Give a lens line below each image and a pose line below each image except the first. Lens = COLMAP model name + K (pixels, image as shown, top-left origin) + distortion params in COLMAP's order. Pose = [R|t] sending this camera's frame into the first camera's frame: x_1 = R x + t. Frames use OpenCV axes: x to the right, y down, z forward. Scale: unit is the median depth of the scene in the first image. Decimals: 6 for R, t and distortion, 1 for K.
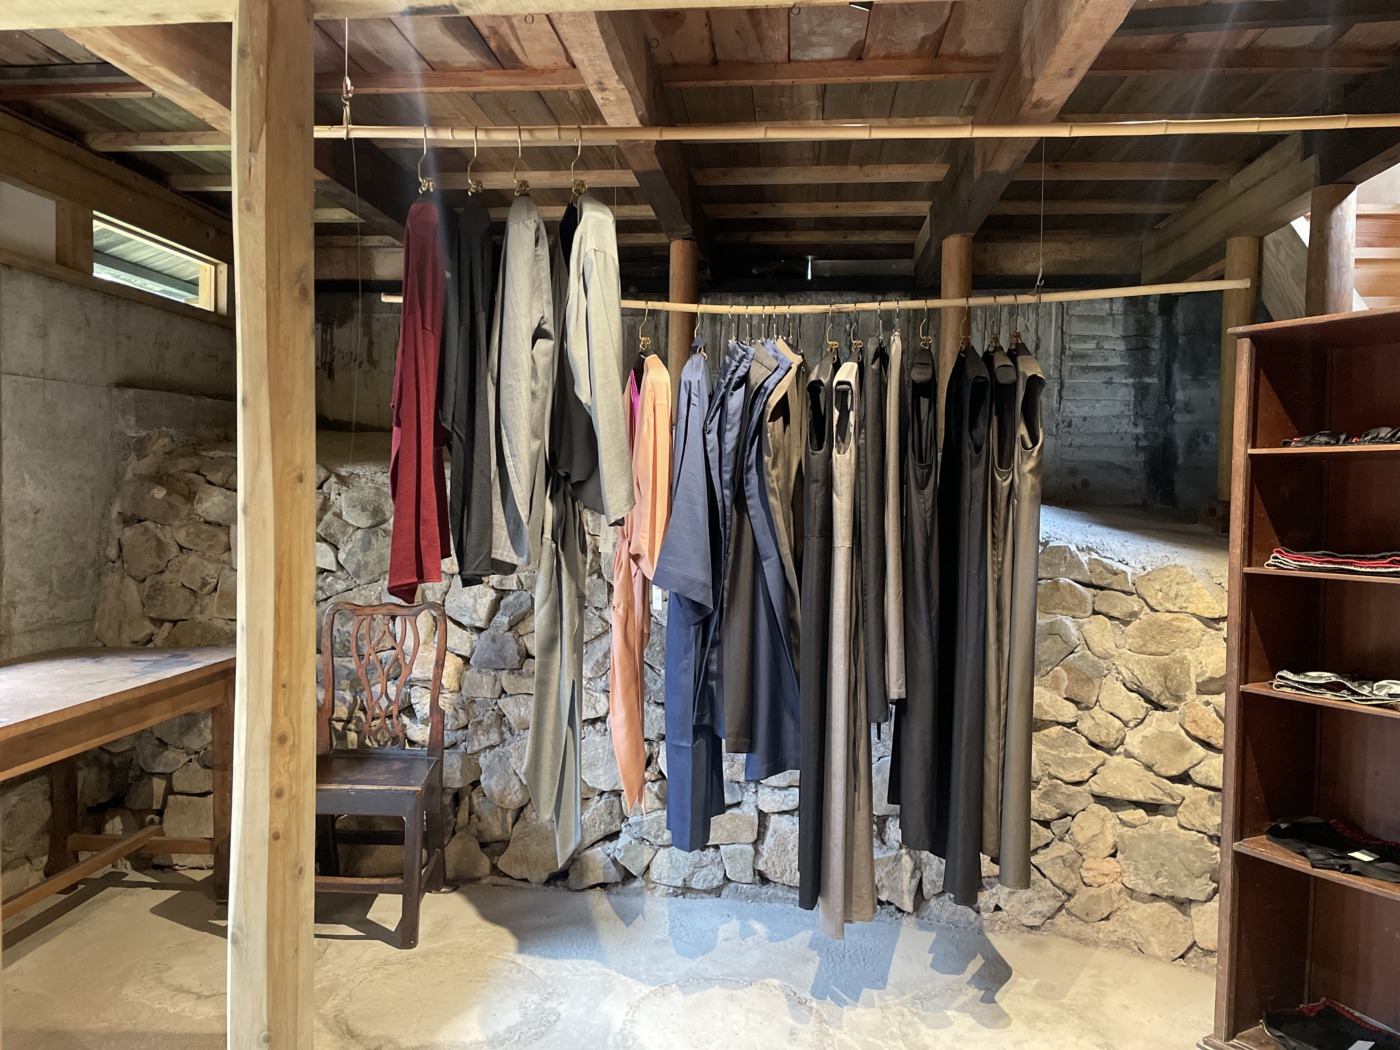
lens RADIAL K [[1068.2, 0, 705.3], [0, 1068.2, 524.3], [0, 0, 1]] dist [0.044369, -0.048751]
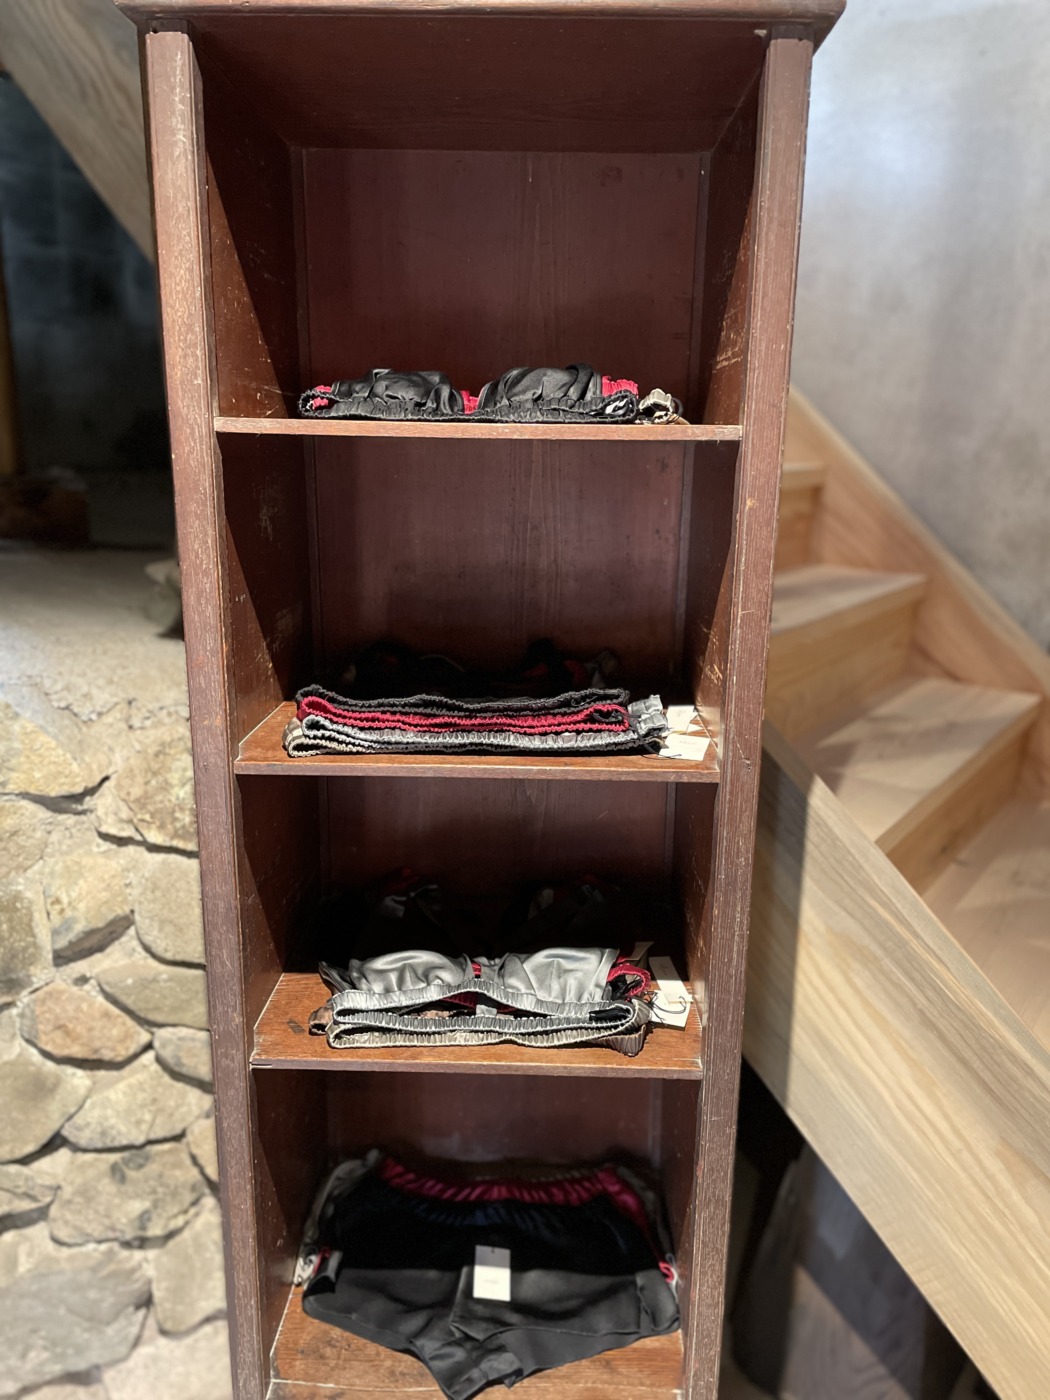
lens RADIAL K [[1068.2, 0, 522.9], [0, 1068.2, 687.8], [0, 0, 1]] dist [0.044369, -0.048751]
pose [[0.539815, -0.219064, 0.812780, 0.229175], [0.018292, 0.968369, 0.248851, -0.059373], [-0.841585, -0.119466, 0.526747, 0.627445]]
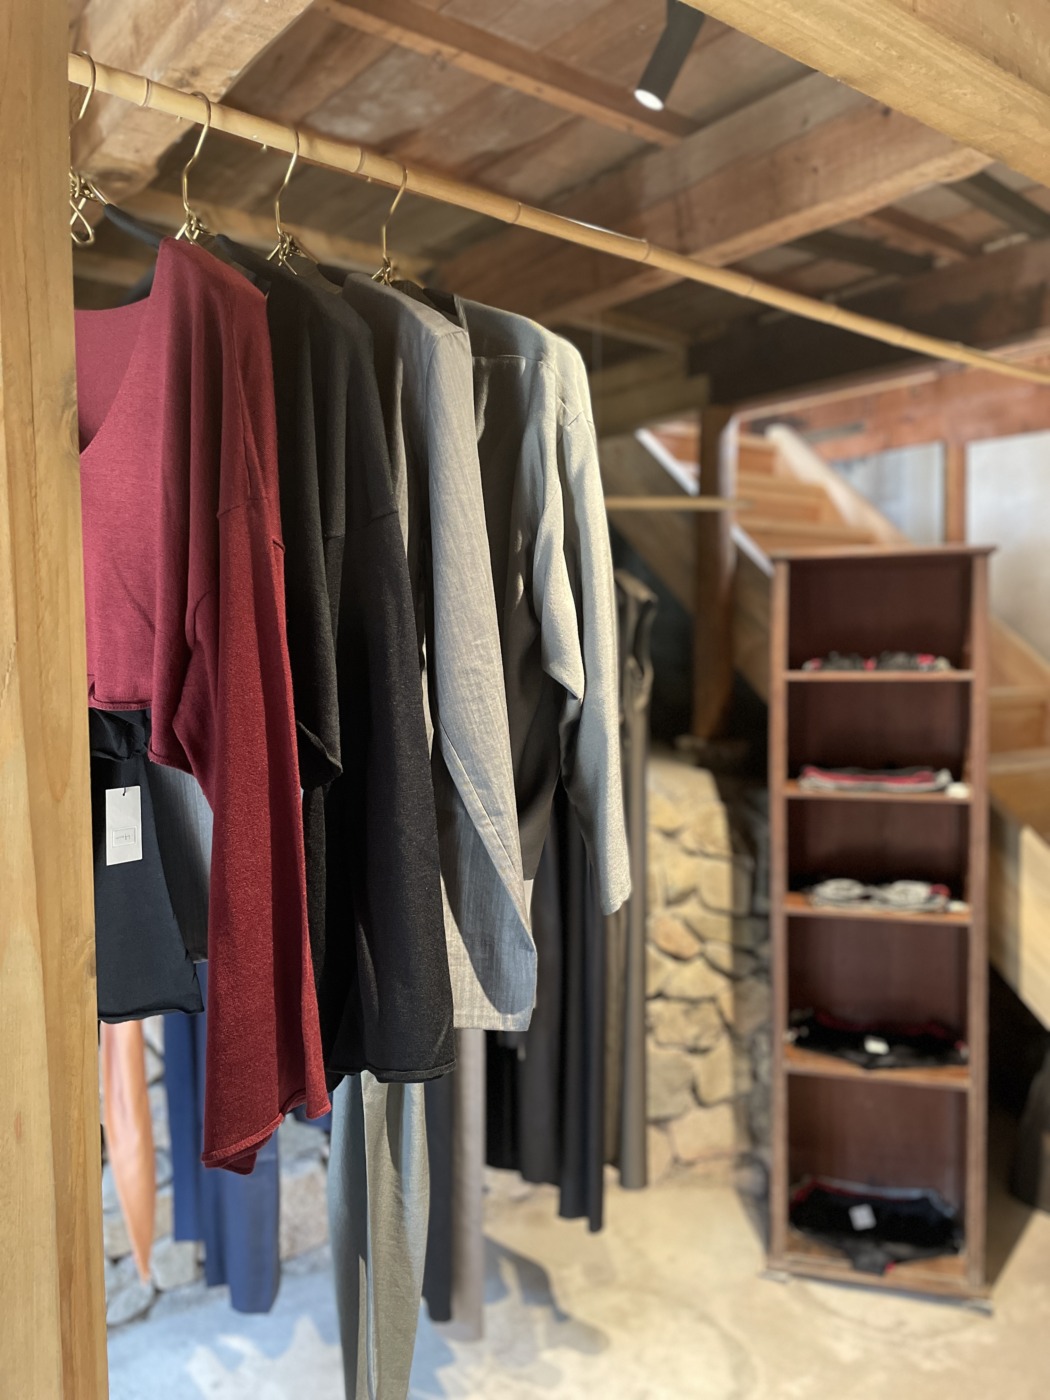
lens RADIAL K [[1068.2, 0, 539.4], [0, 1068.2, 695.9], [0, 0, 1]] dist [0.044369, -0.048751]
pose [[0.722777, -0.054746, 0.688909, -0.297083], [0.038478, 0.998499, 0.038979, -0.080928], [-0.690009, -0.001665, 0.723799, 0.371339]]
